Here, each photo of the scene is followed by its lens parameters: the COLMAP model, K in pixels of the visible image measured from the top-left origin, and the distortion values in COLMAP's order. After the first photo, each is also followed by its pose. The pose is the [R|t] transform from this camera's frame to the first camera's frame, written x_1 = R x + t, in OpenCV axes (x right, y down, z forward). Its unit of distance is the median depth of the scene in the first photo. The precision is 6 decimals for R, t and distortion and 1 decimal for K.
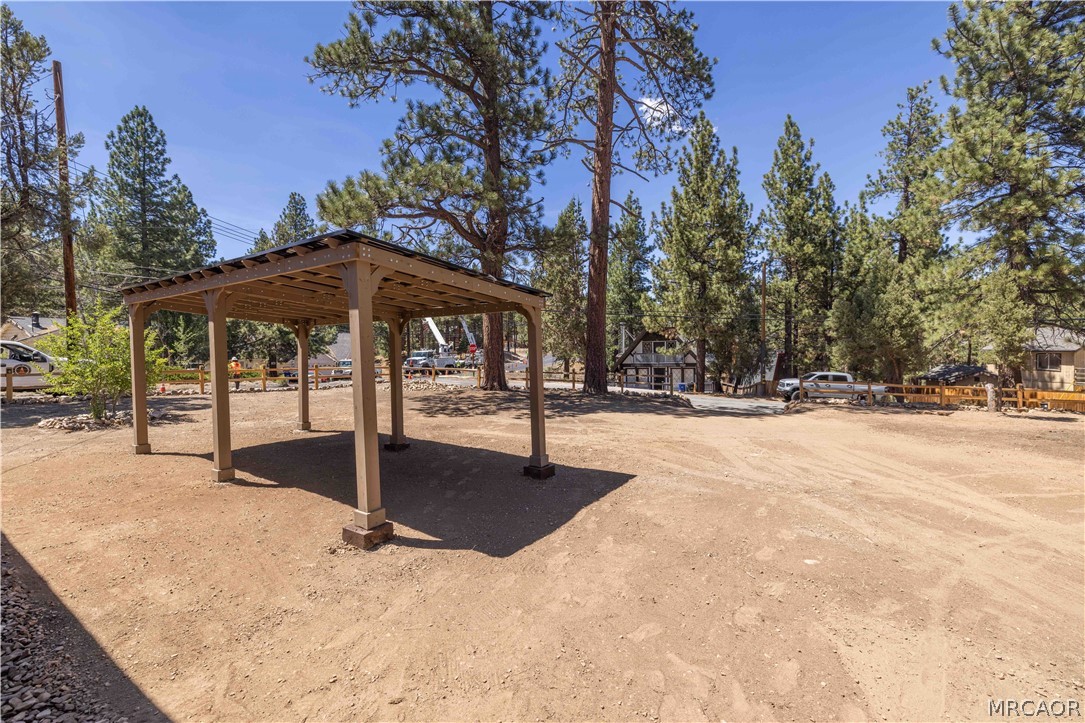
lens RADIAL K [[460.2, 0, 544.4], [0, 460.2, 361.4], [0, 0, 1]] dist [0.004518, -0.003217]
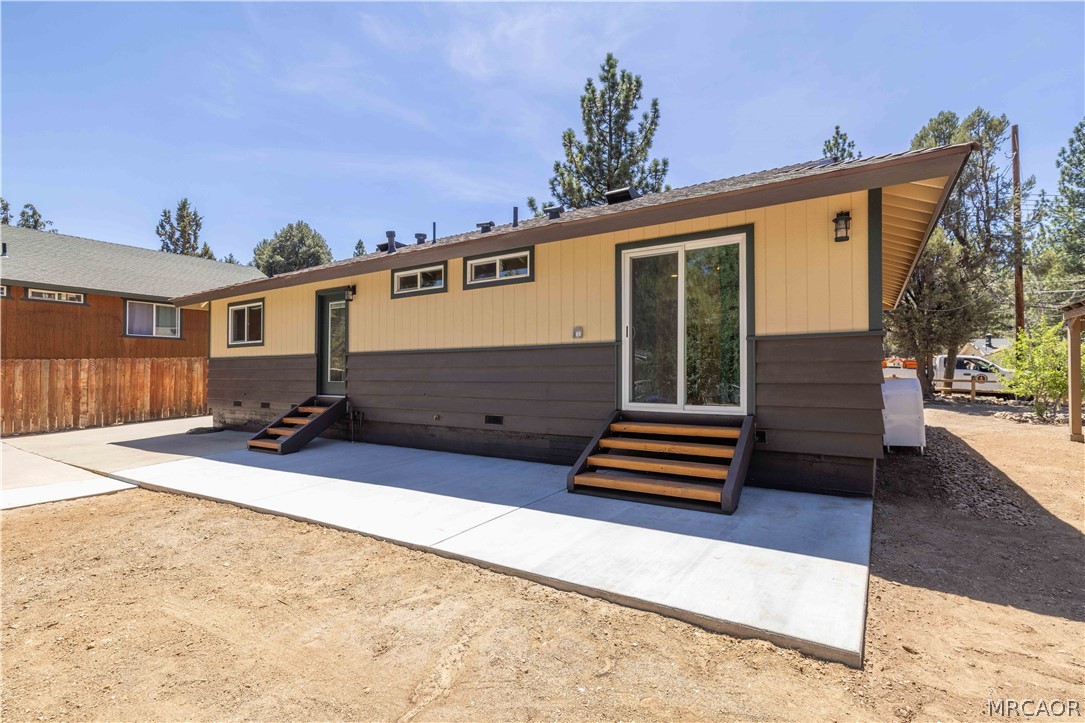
lens RADIAL K [[495.1, 0, 567.0], [0, 495.1, 365.0], [0, 0, 1]] dist [0.021110, -0.003434]
pose [[0.042407, -0.006955, -0.999076, 0.113966], [-0.031641, 0.999465, -0.008301, 0.015893], [0.998599, 0.031964, 0.042164, -0.114430]]
